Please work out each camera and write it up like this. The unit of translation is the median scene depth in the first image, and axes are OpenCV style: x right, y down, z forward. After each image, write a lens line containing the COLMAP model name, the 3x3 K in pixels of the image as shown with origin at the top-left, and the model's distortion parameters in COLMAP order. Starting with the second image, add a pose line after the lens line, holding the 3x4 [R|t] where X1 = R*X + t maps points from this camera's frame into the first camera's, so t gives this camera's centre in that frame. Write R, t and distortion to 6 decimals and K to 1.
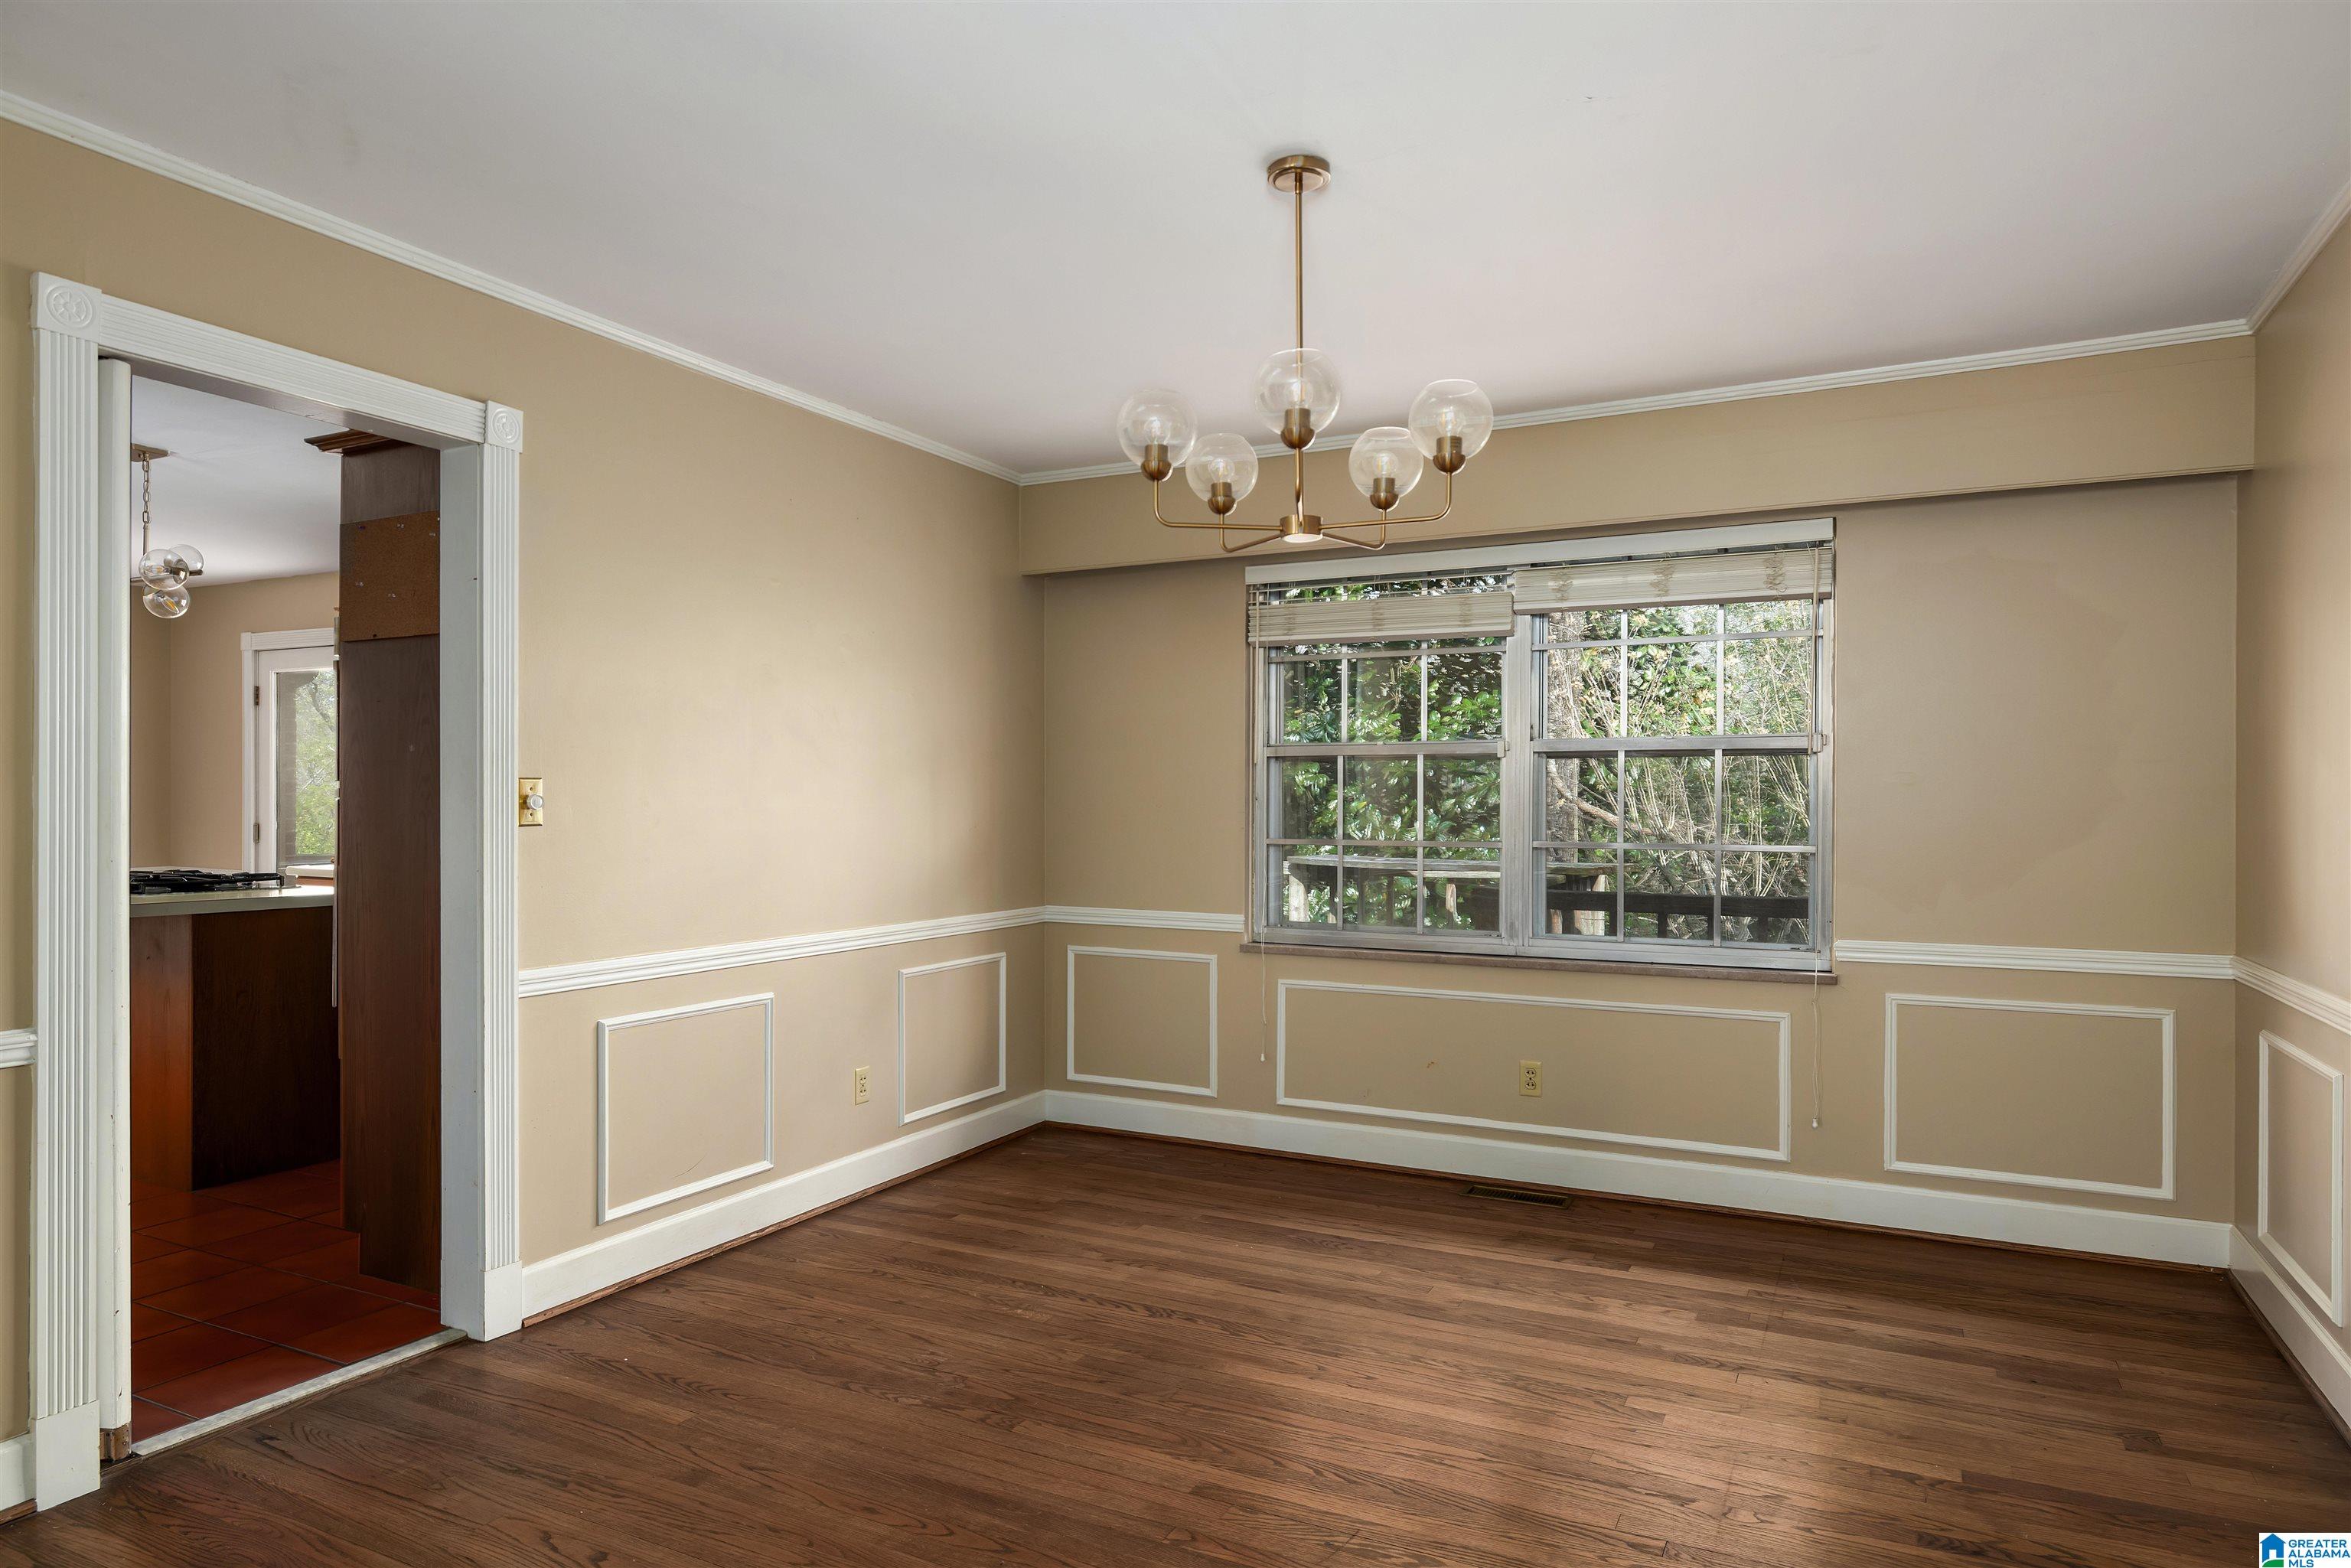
lens RADIAL K [[1390.2, 0, 1173.5], [0, 1390.2, 805.0], [0, 0, 1]] dist [-0.001267, 0.001099]
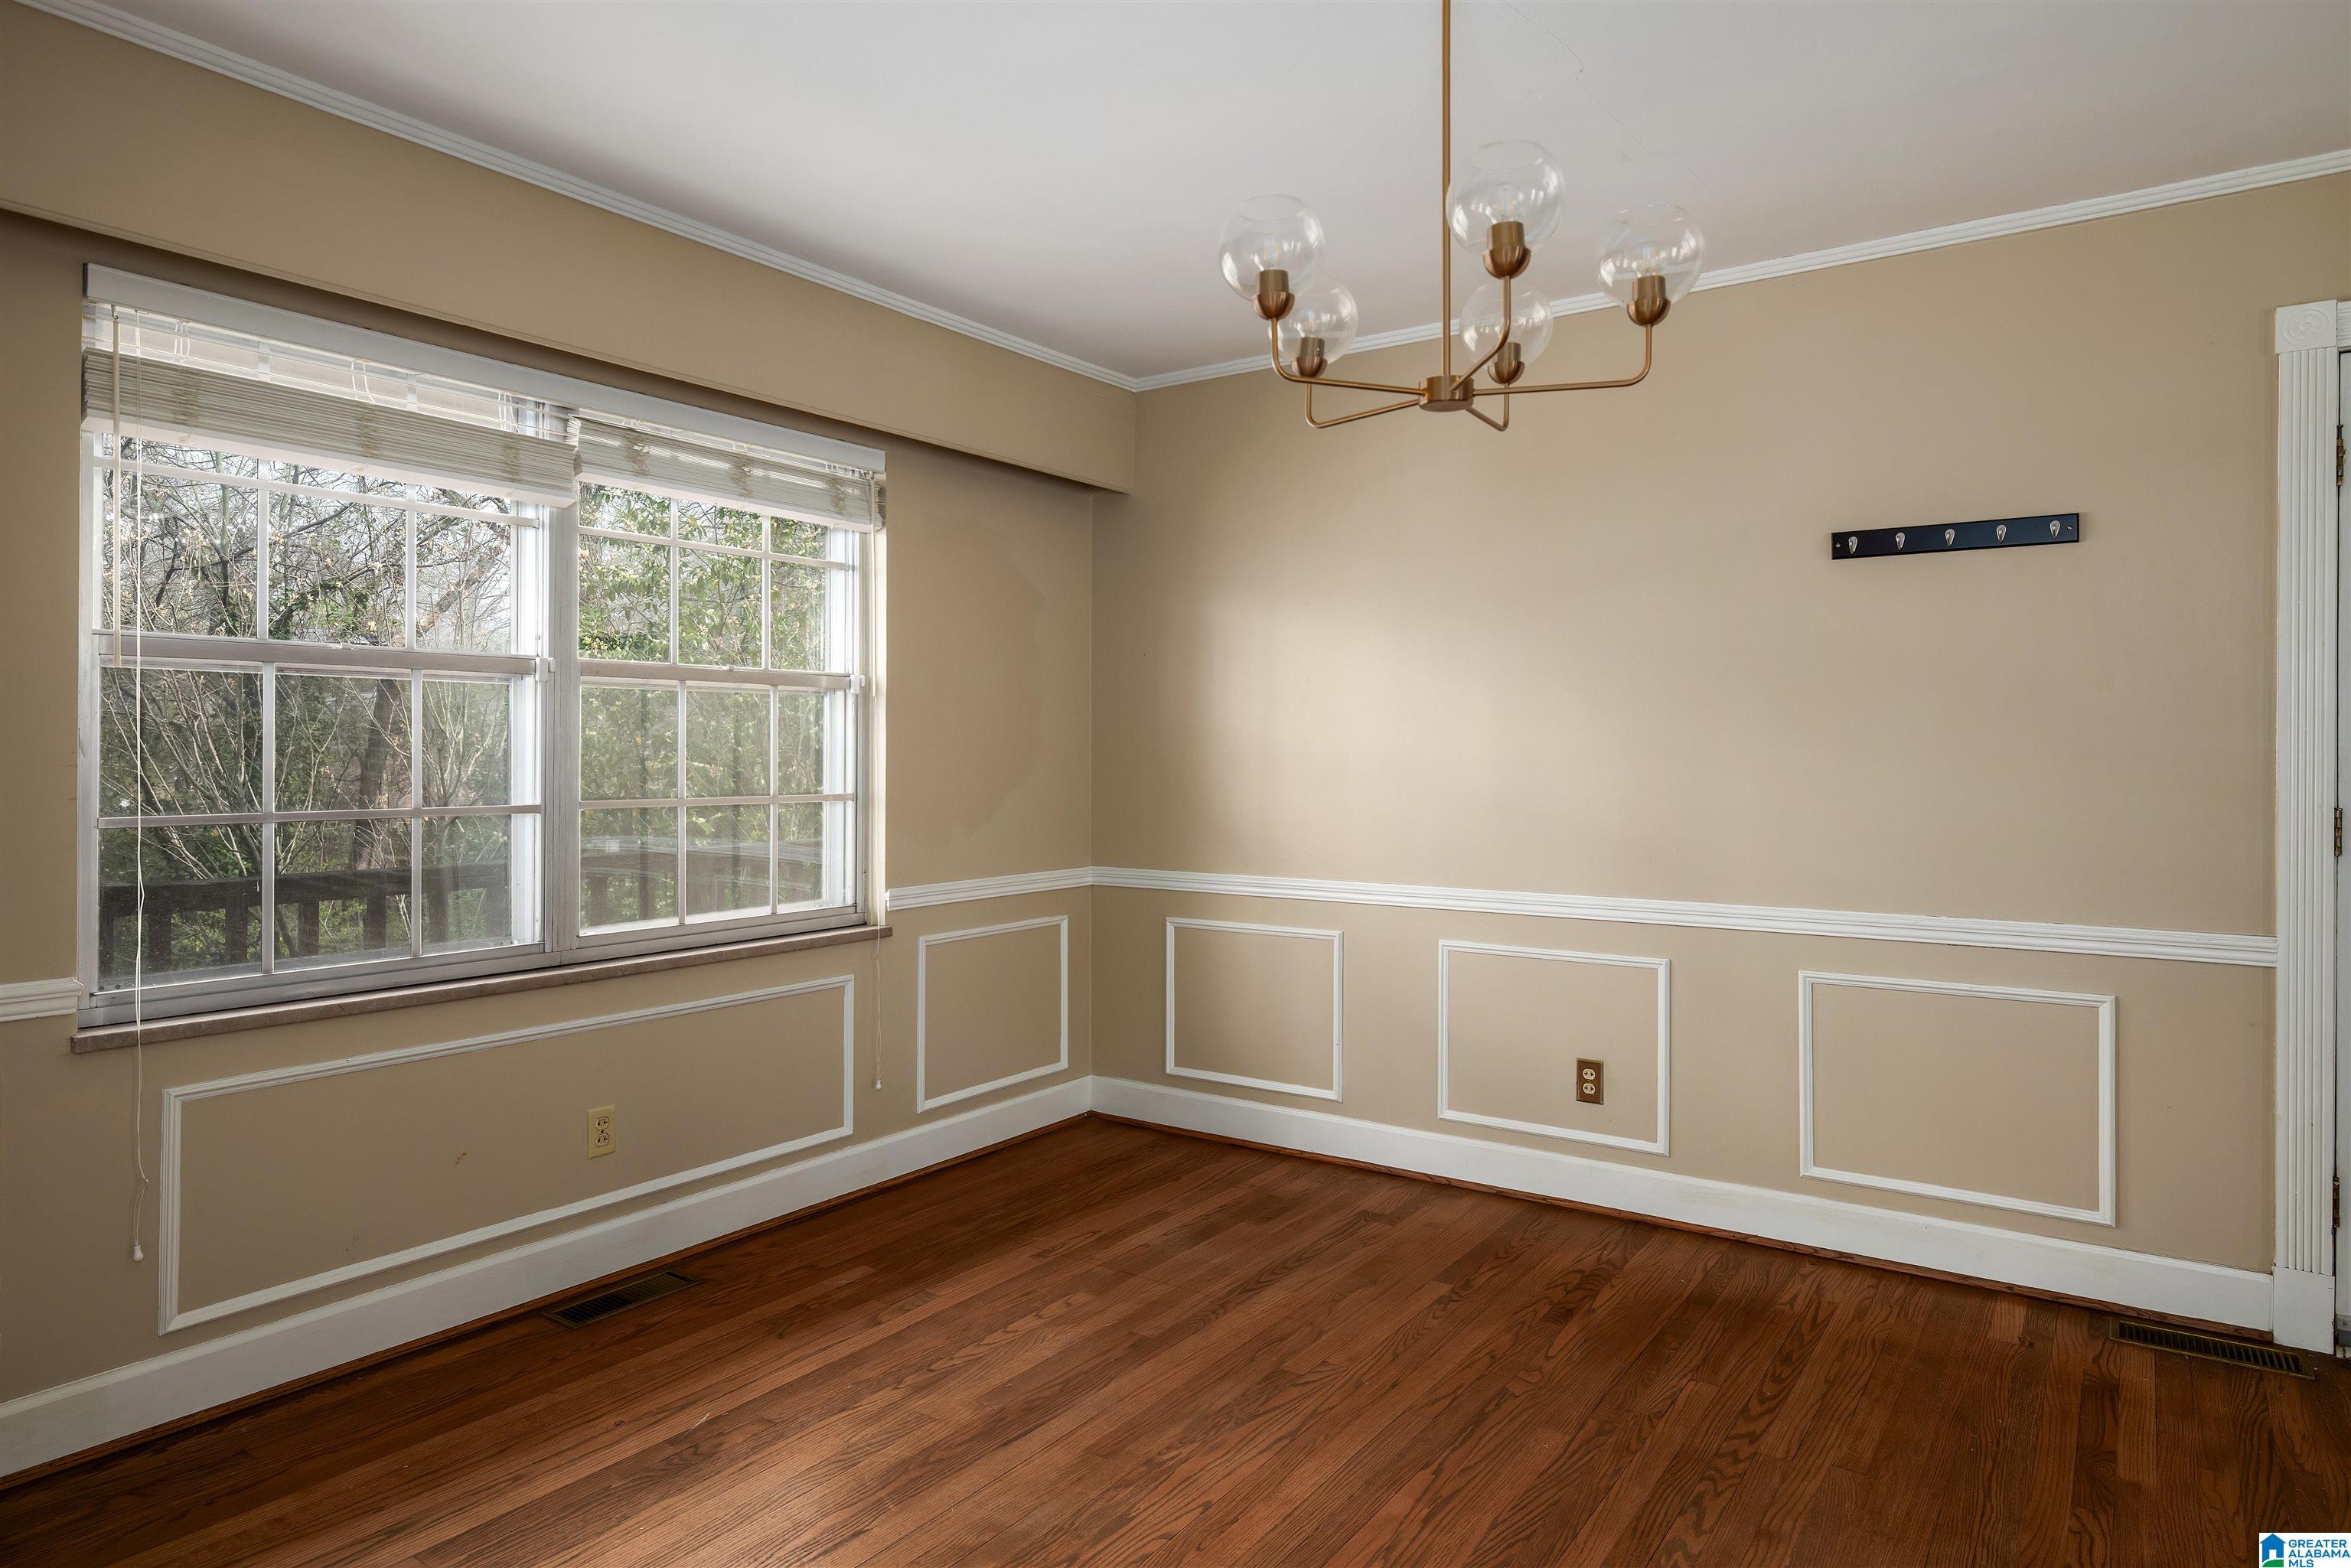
lens RADIAL K [[1394.3, 0, 1144.3], [0, 1394.3, 745.9], [0, 0, 1]] dist [-0.002525, 0.000397]
pose [[0.148590, 0.003103, 0.988894, -0.495923], [-0.000629, 0.999995, -0.003043, 0.000485], [-0.988899, -0.000170, 0.148591, 0.741112]]
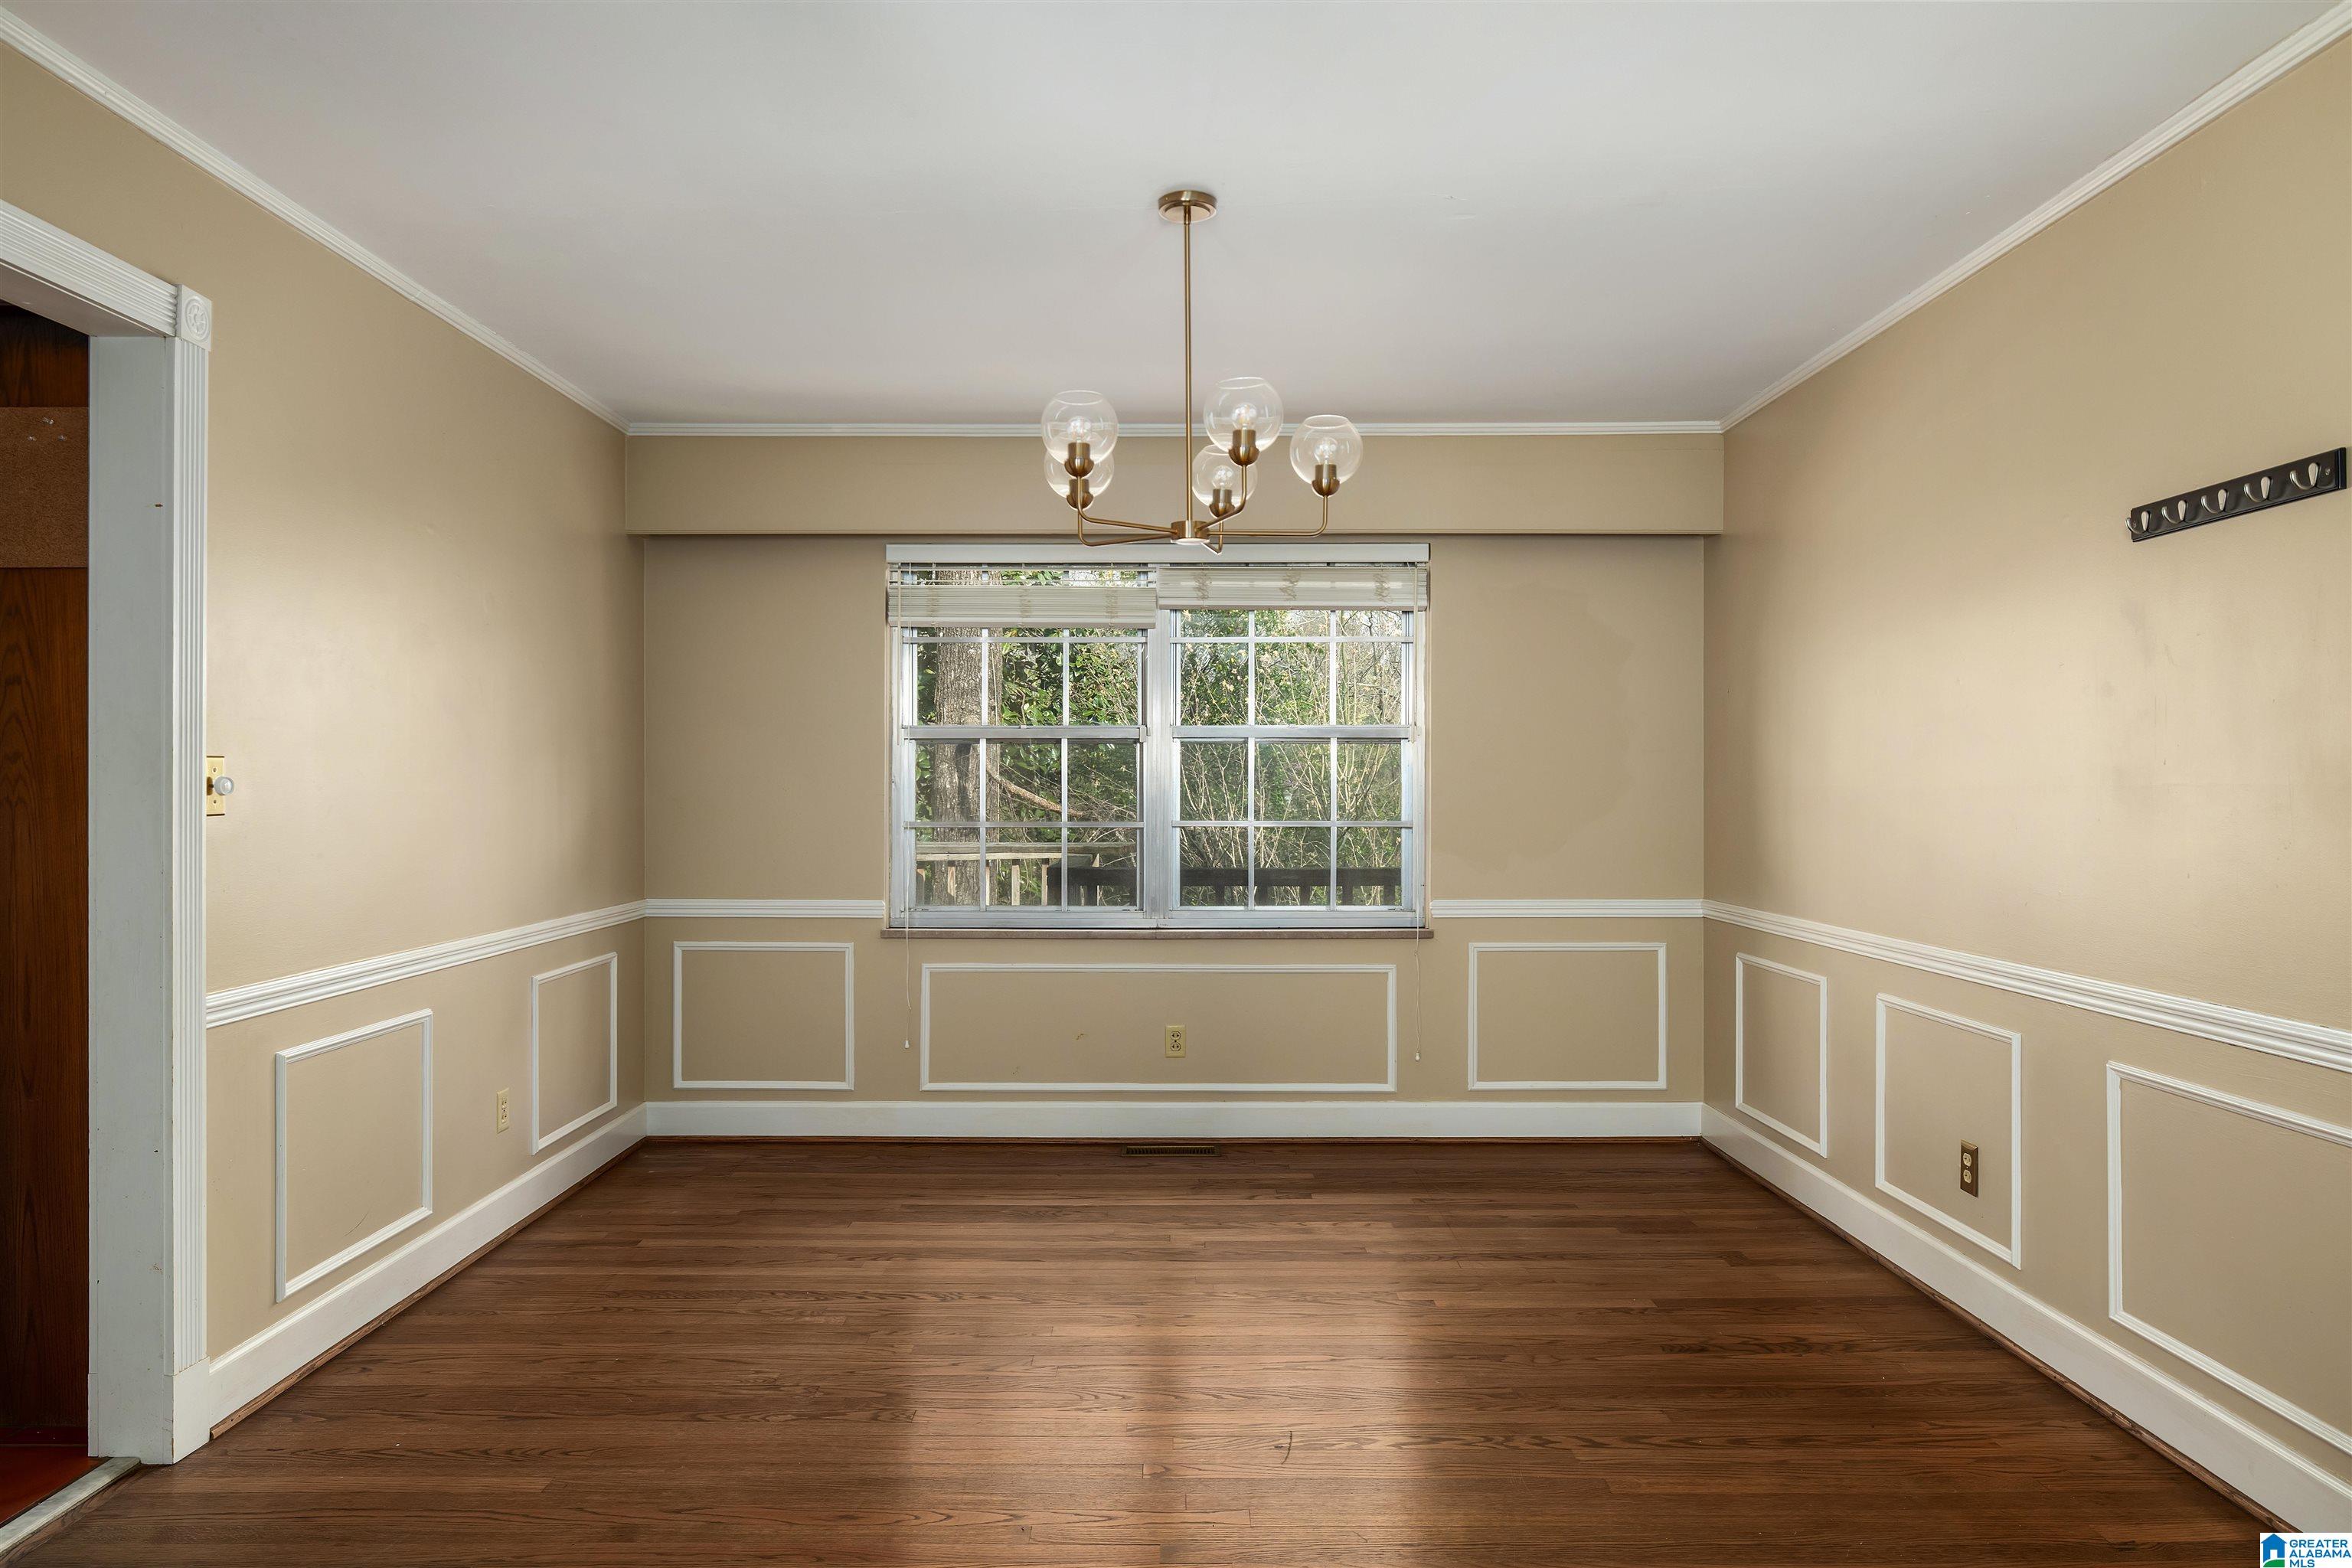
lens RADIAL K [[1454.0, 0, 1176.0], [0, 1454.0, 784.0], [0, 0, 1]] dist [-0.002608, 0.001904]
pose [[0.889874, -0.001592, 0.456204, -0.308022], [0.002652, 0.999995, -0.001682, -0.000461], [-0.456199, 0.002706, 0.889874, -0.003821]]
